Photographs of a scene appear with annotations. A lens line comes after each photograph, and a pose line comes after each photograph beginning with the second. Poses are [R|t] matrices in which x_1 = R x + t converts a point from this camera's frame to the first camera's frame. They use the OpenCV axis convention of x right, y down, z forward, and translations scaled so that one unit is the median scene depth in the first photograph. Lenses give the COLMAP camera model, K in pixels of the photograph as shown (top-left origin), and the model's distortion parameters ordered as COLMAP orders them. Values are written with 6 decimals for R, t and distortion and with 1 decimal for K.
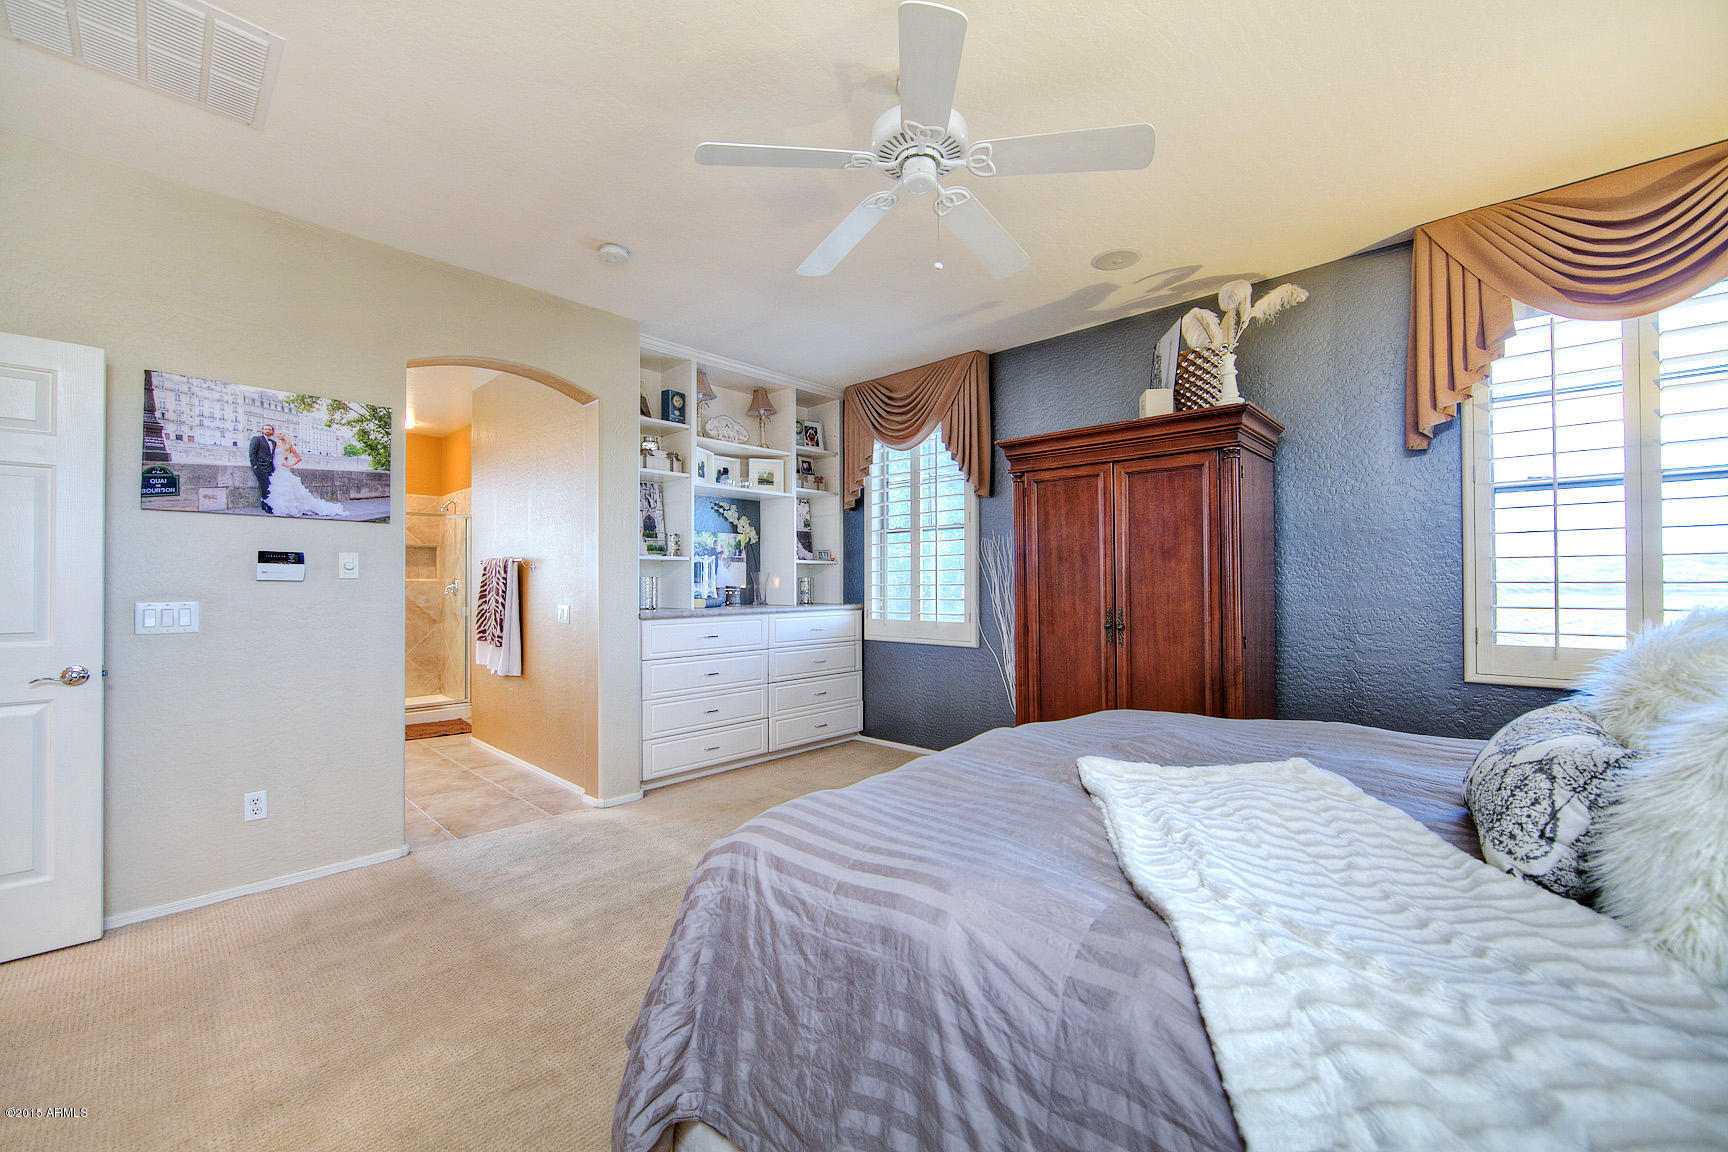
lens RADIAL K [[681.6, 0, 856.8], [0, 681.6, 578.6], [0, 0, 1]] dist [-0.011979, 0.002204]
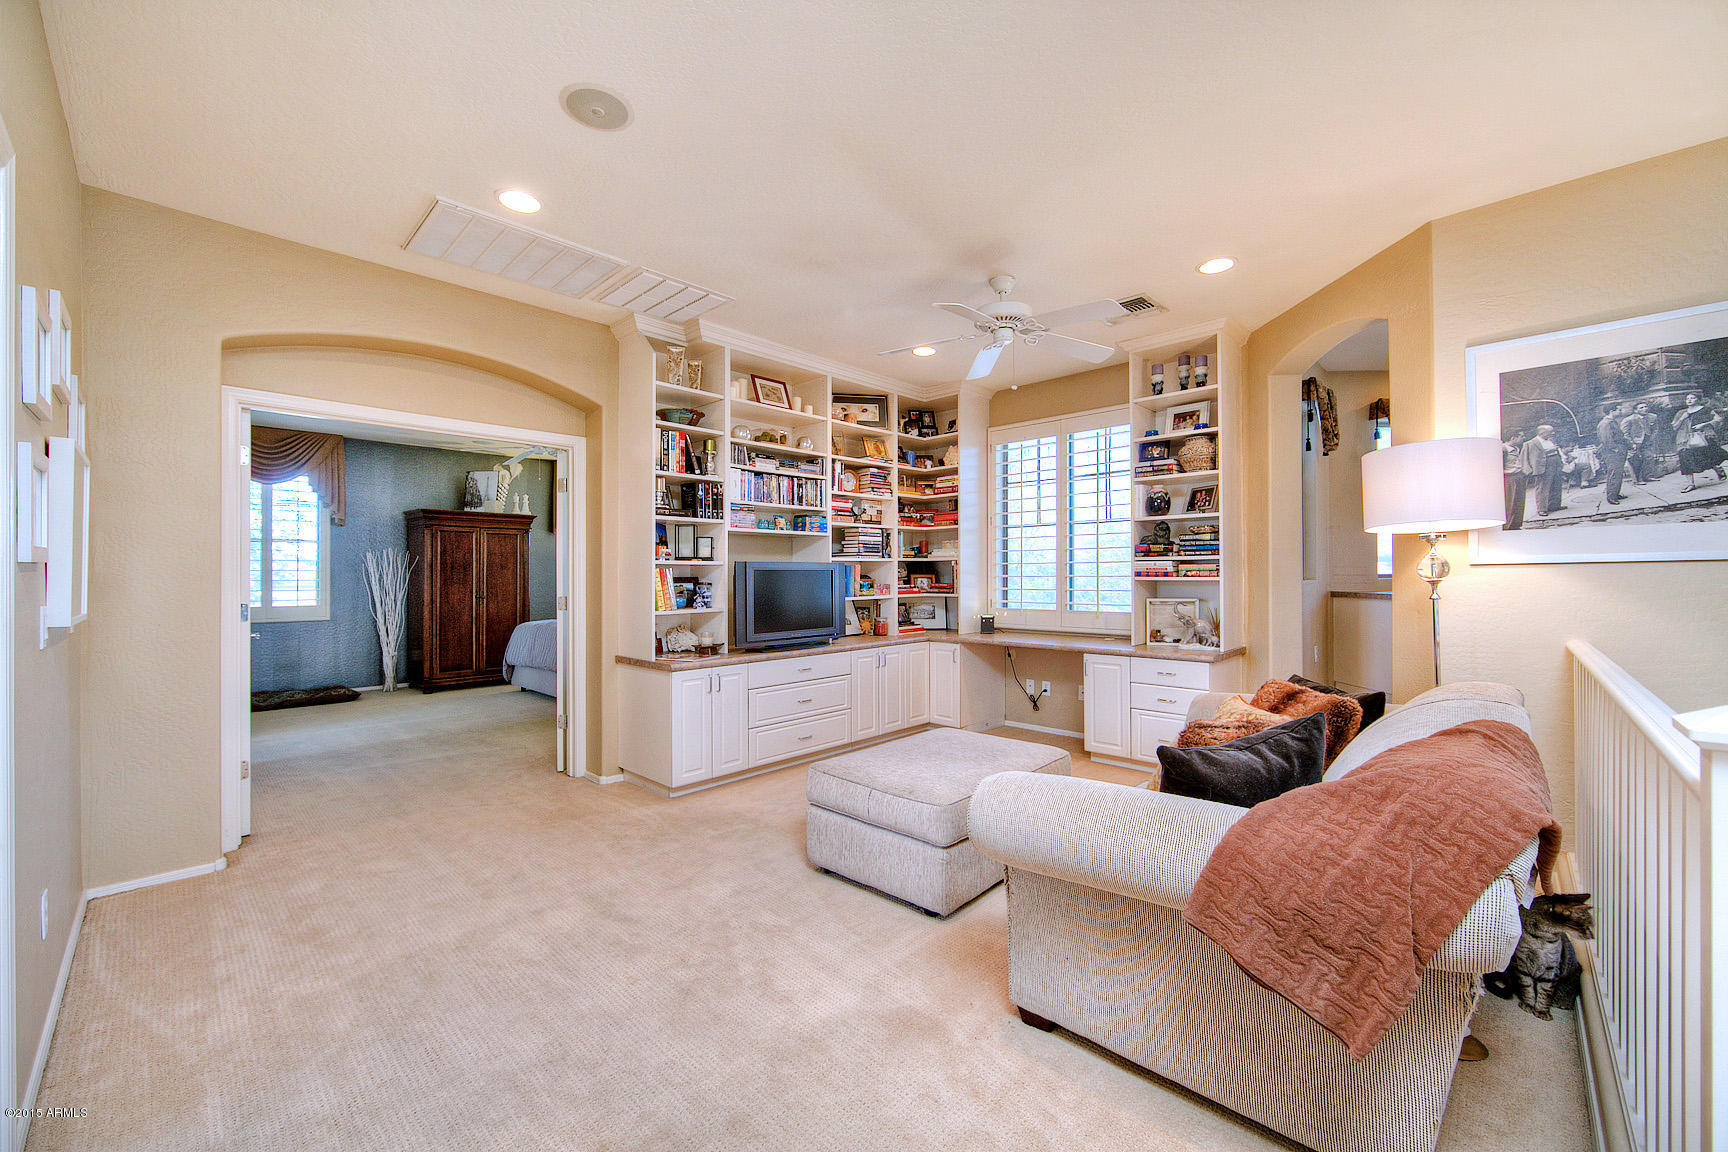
lens RADIAL K [[681.6, 0, 868.1], [0, 681.6, 574.9], [0, 0, 1]] dist [-0.011979, 0.002204]
pose [[0.004685, 0.009036, 0.999948, -1.915237], [-0.006901, 0.999936, -0.009004, 0.004912], [-0.999965, -0.006858, 0.004747, -0.345879]]
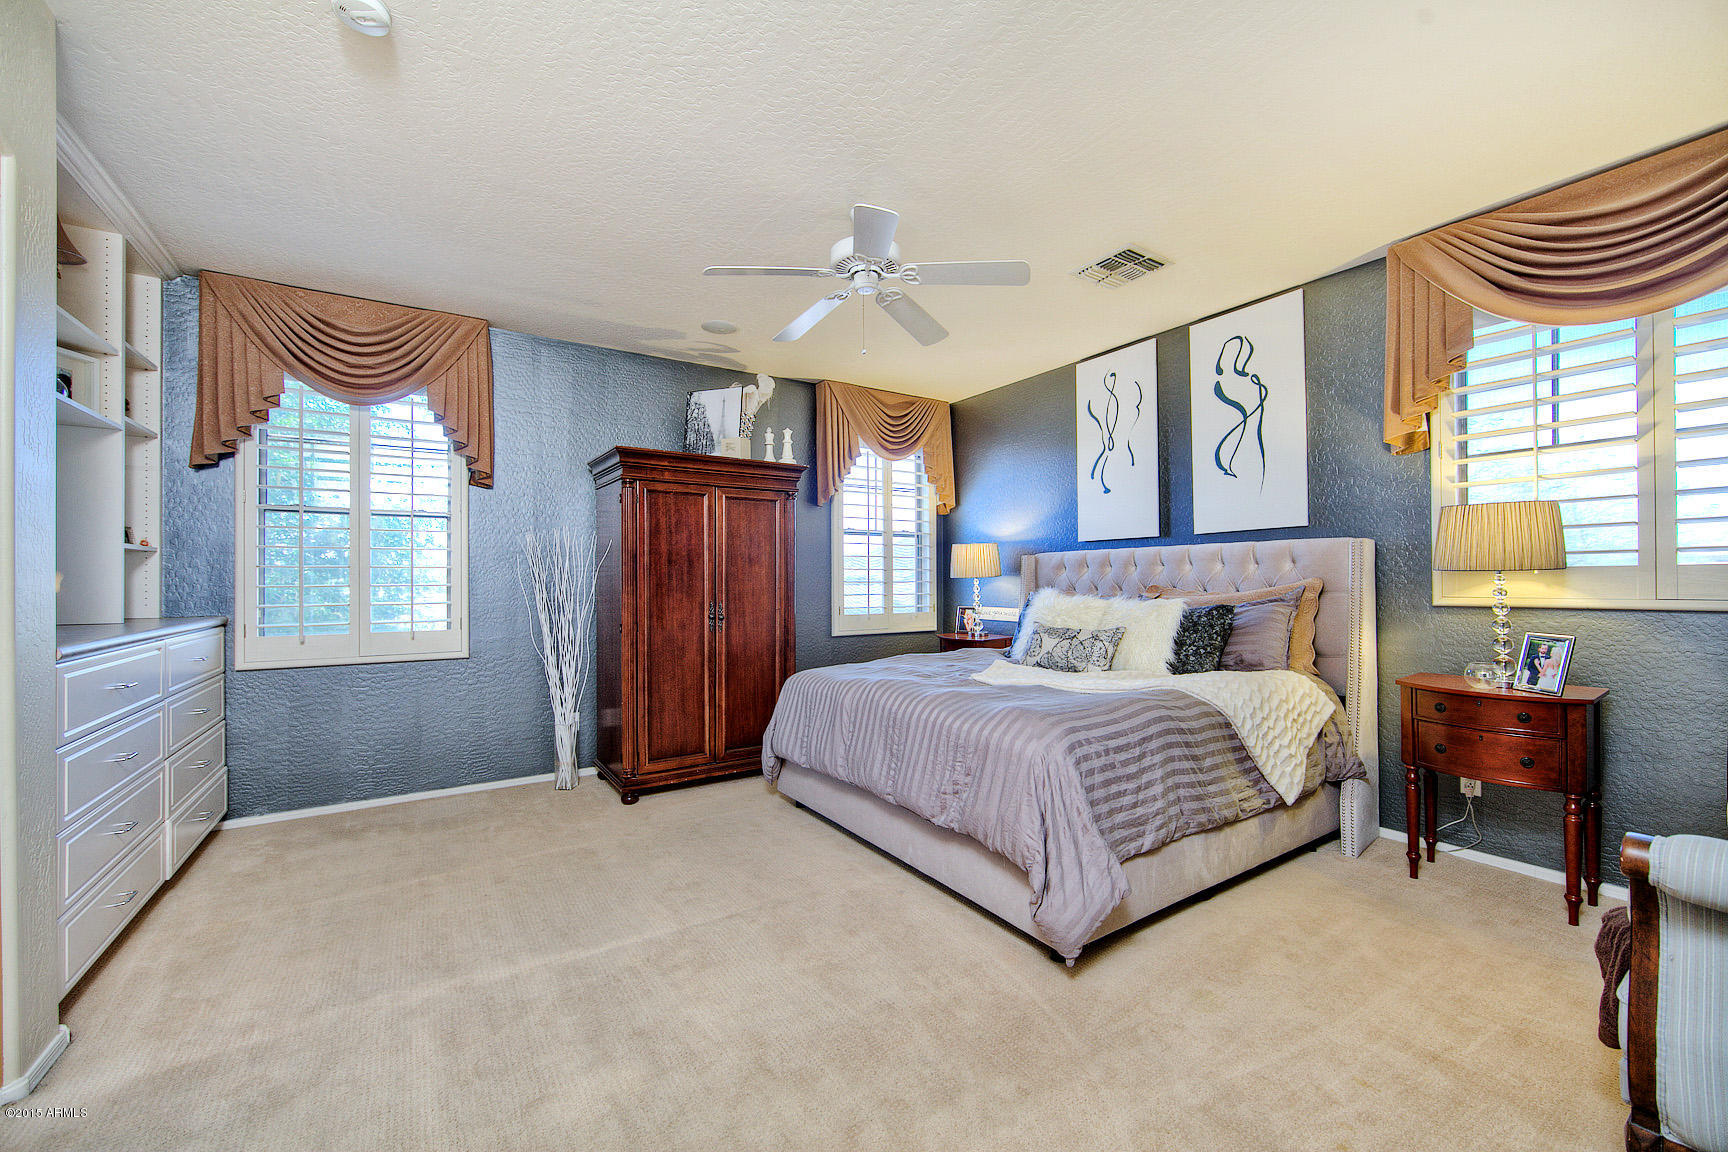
lens RADIAL K [[681.6, 0, 862.5], [0, 681.6, 581.0], [0, 0, 1]] dist [-0.011979, 0.002204]
pose [[0.239234, 0.002687, 0.970958, -0.761470], [-0.004297, 0.999989, -0.001709, 0.004892], [-0.970952, -0.003764, 0.239243, 0.420011]]
